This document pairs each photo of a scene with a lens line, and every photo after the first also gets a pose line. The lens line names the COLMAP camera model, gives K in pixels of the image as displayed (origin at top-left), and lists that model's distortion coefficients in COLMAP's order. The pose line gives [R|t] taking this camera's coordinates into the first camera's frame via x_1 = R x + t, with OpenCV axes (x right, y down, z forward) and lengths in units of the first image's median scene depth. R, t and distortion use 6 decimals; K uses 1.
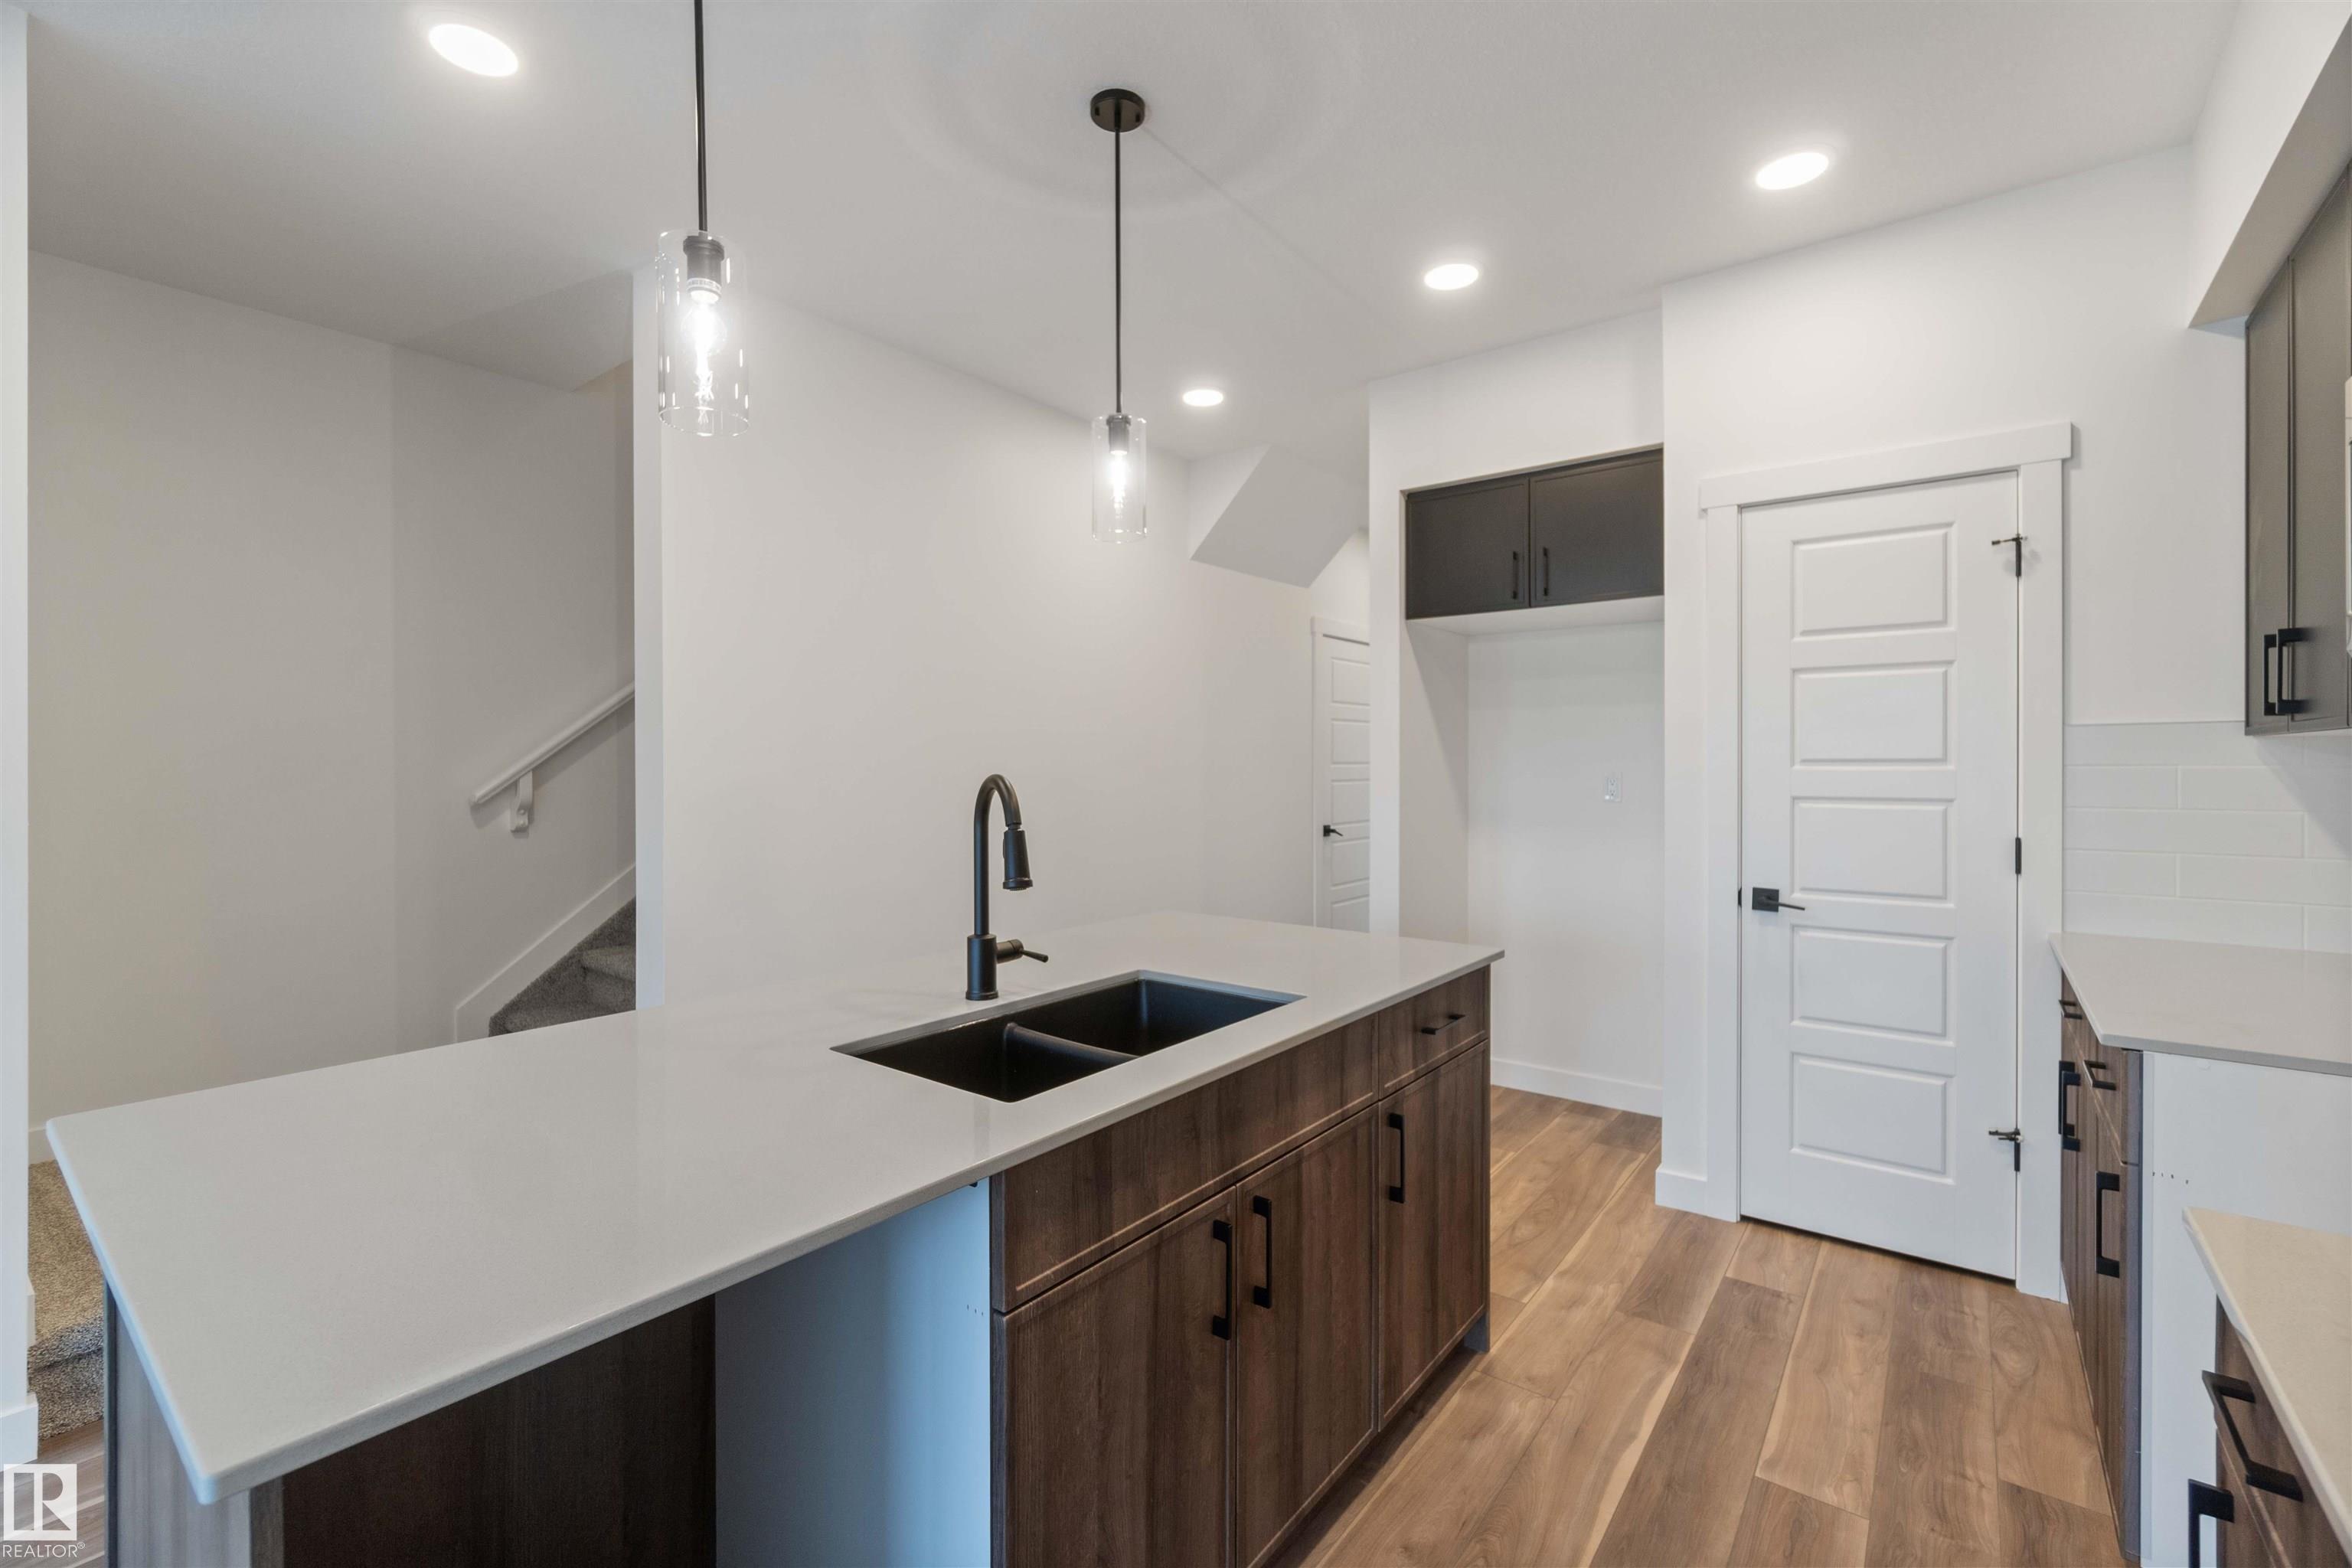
lens RADIAL K [[1011.3, 0, 1168.6], [0, 1011.3, 770.4], [0, 0, 1]] dist [-0.006597, 0.000579]
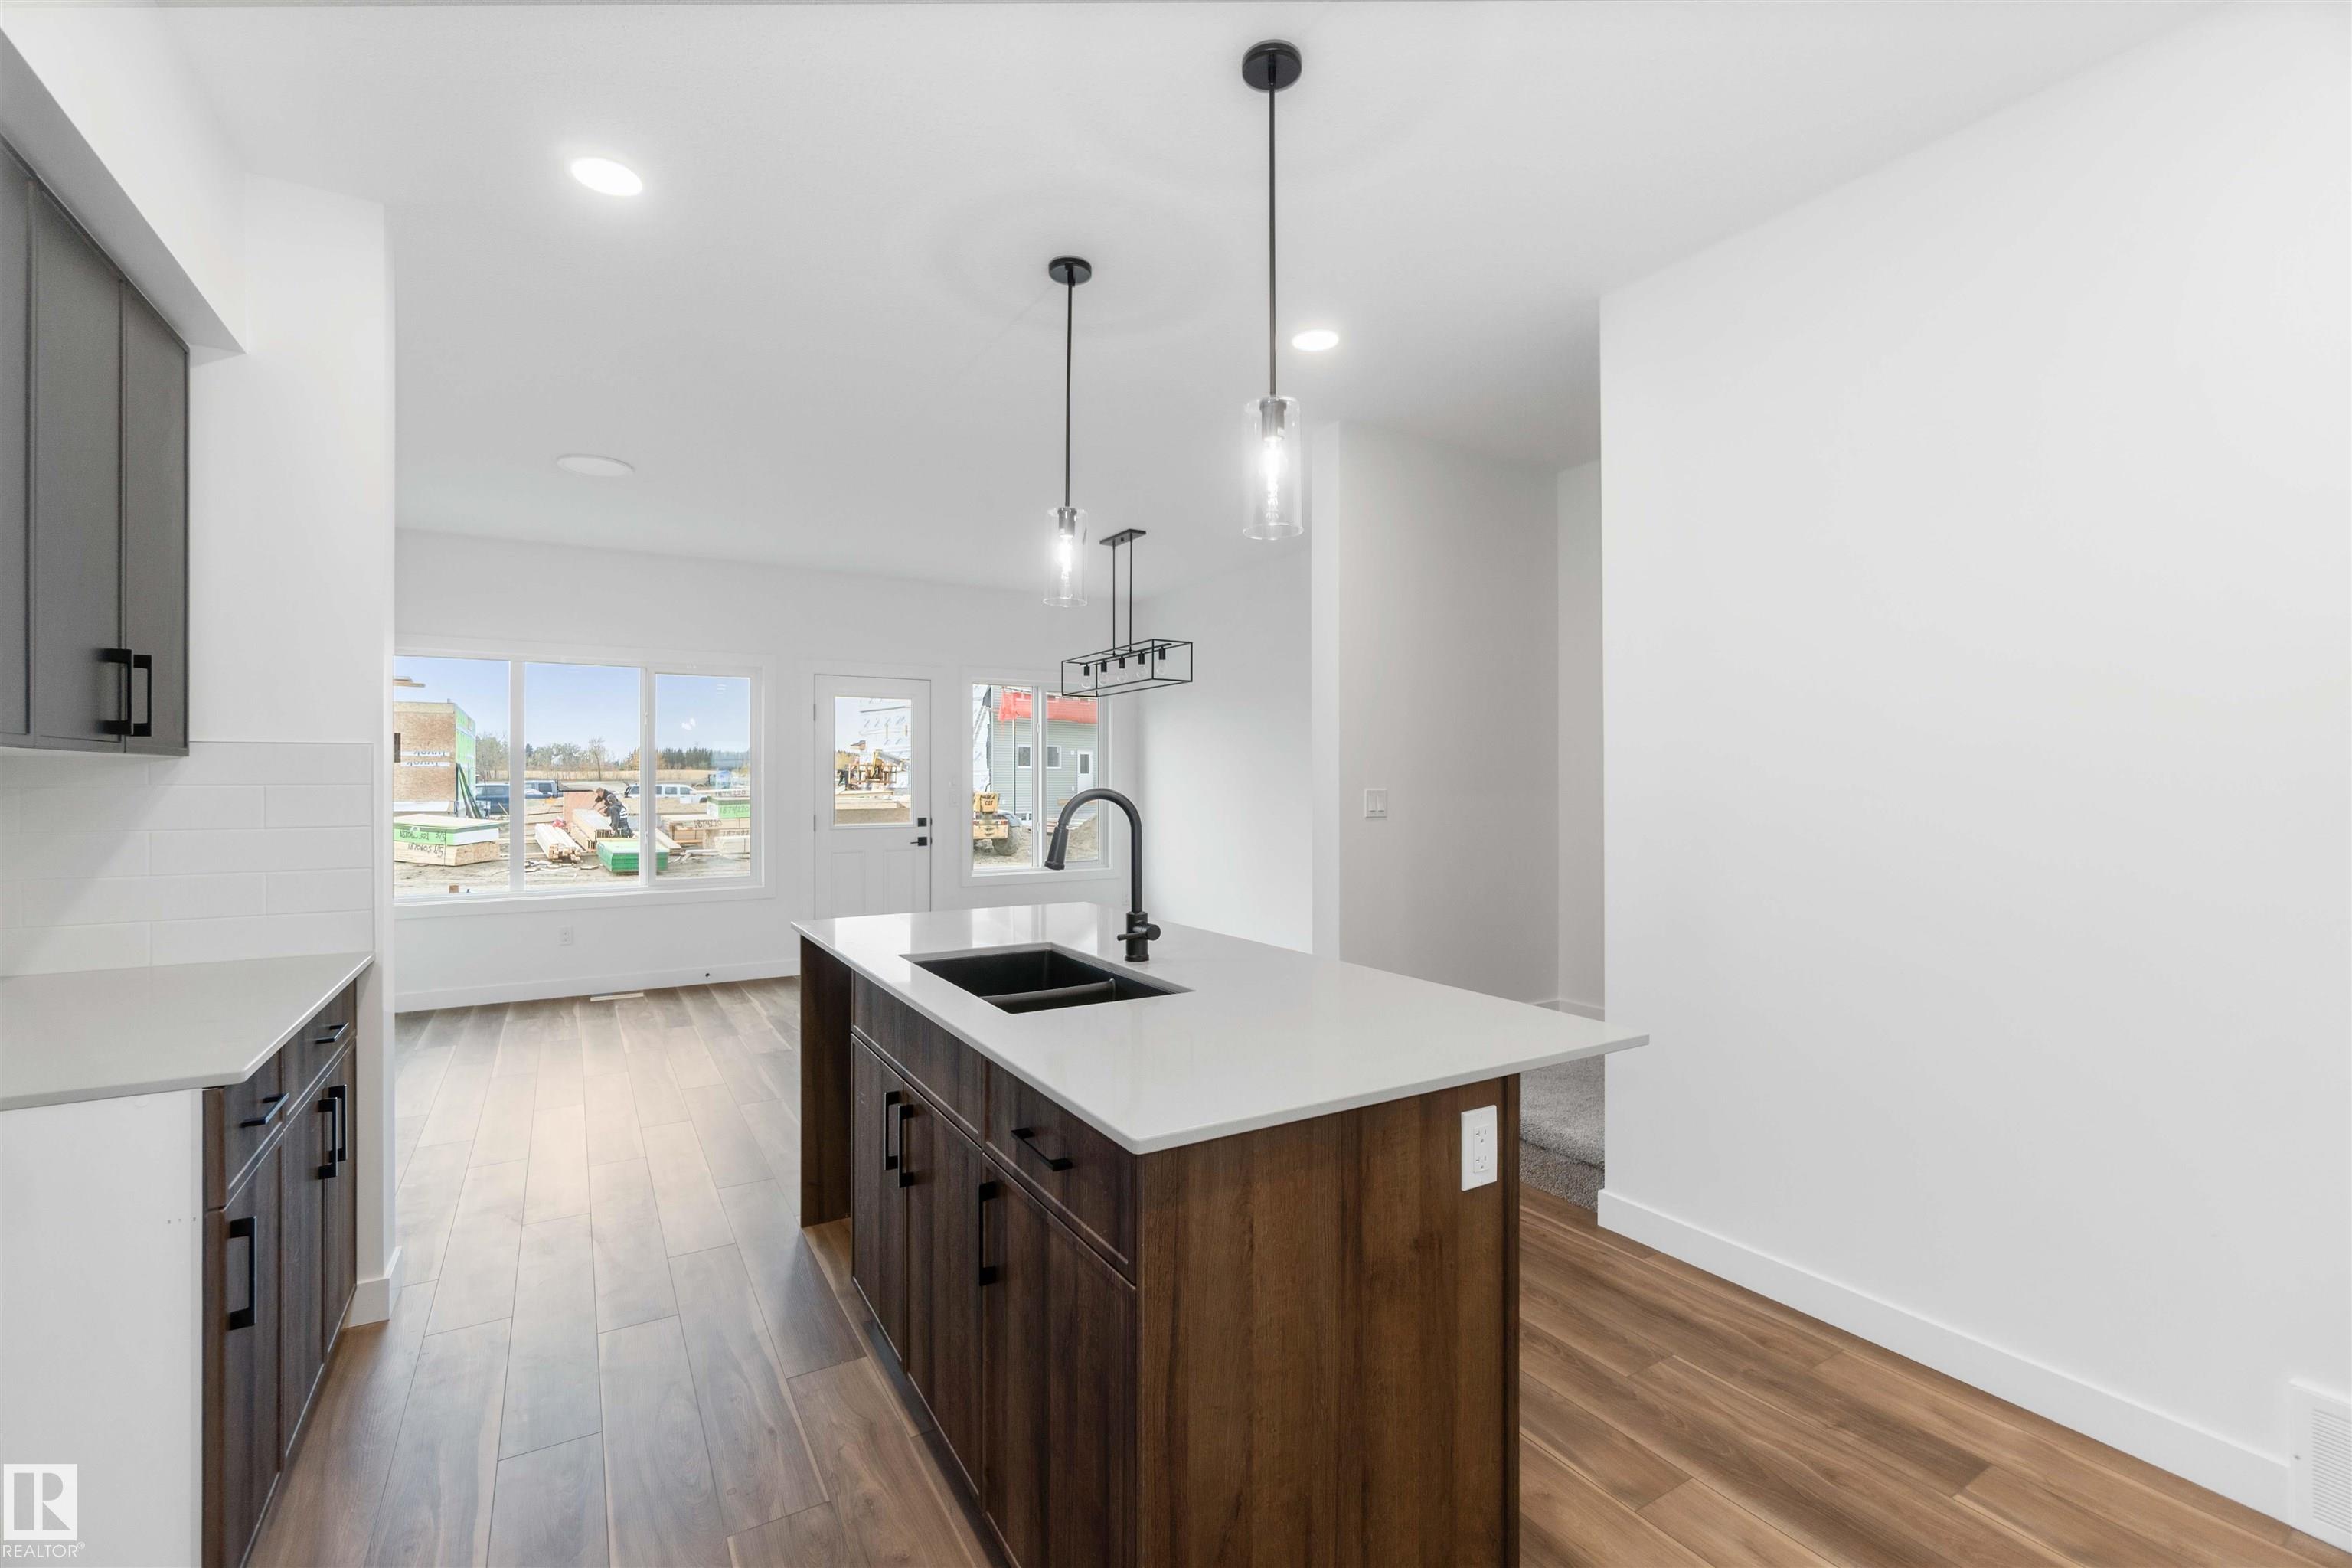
lens RADIAL K [[1012.8, 0, 1169.7], [0, 1012.8, 769.2], [0, 0, 1]] dist [-0.003277, 0.001329]
pose [[-0.357586, -0.009165, -0.933835, 0.761459], [-0.005510, 0.999955, -0.007704, -0.008446], [0.933864, 0.002390, -0.357620, 1.120681]]
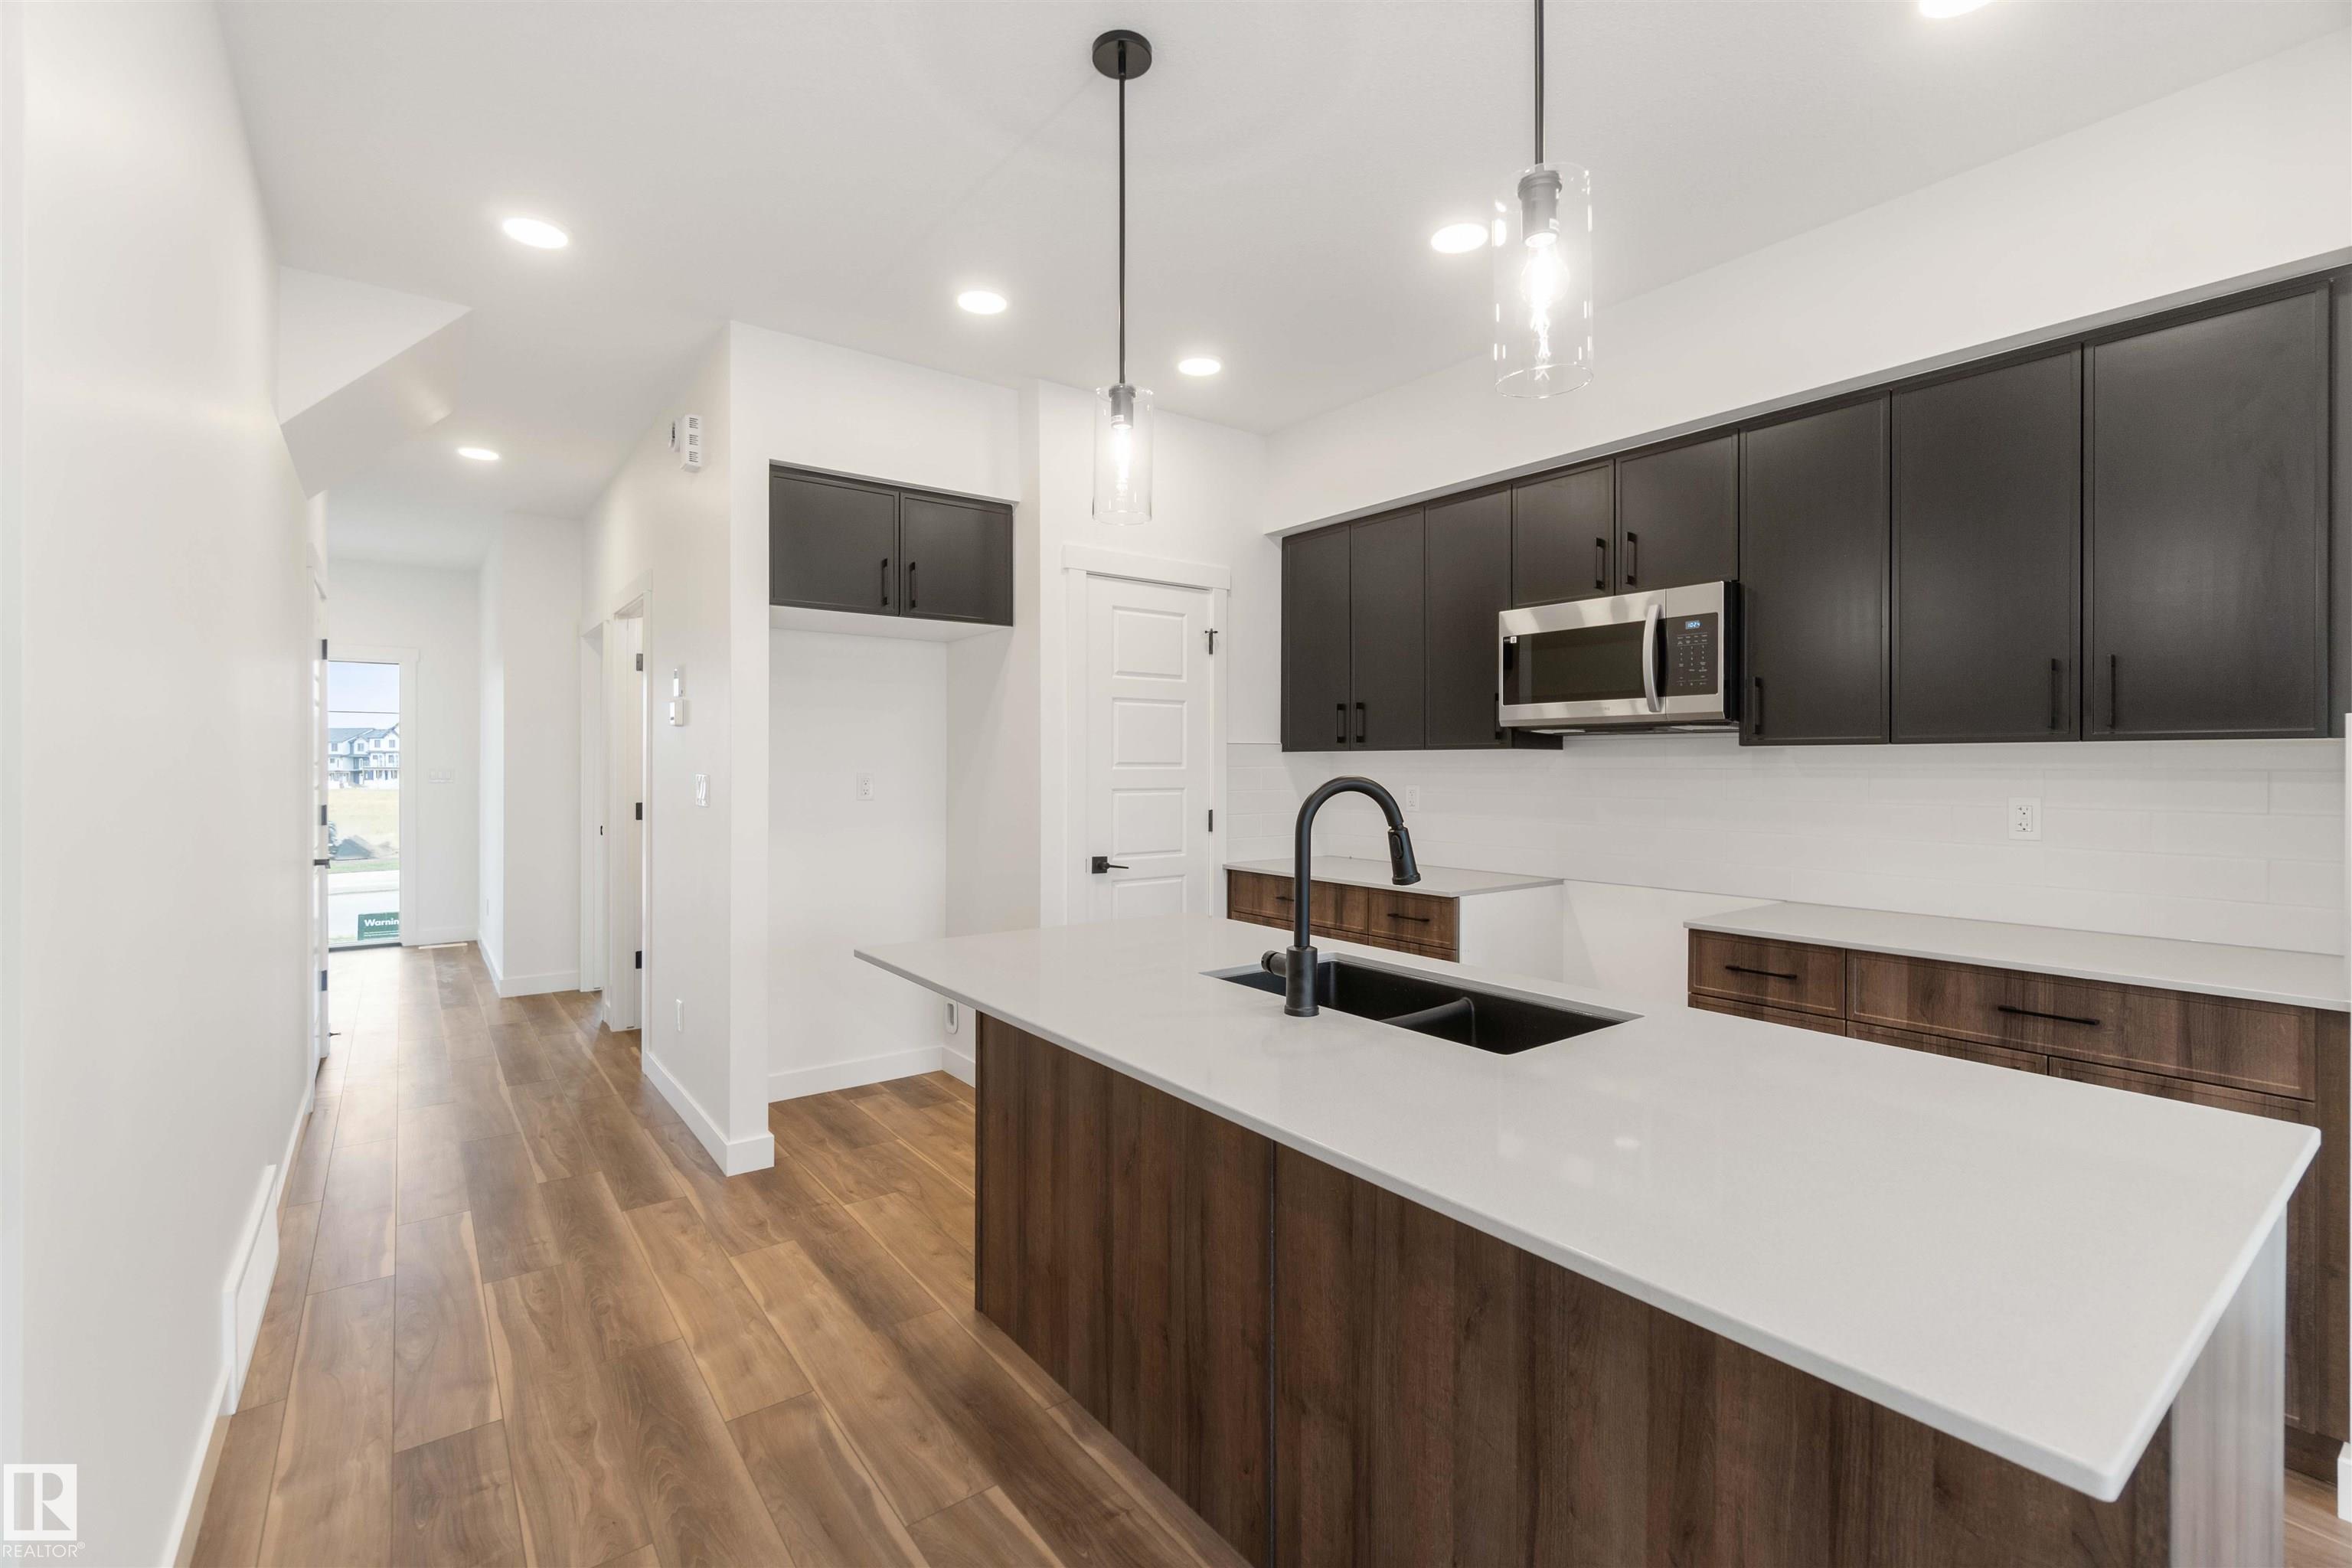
lens RADIAL K [[1027.0, 0, 1169.4], [0, 1027.0, 768.4], [0, 0, 1]] dist [-0.001421, -0.000659]
pose [[0.259443, -0.001469, 0.965757, -0.852383], [0.004153, 0.999991, 0.000406, -0.002705], [-0.965749, 0.003905, 0.259447, 0.644291]]
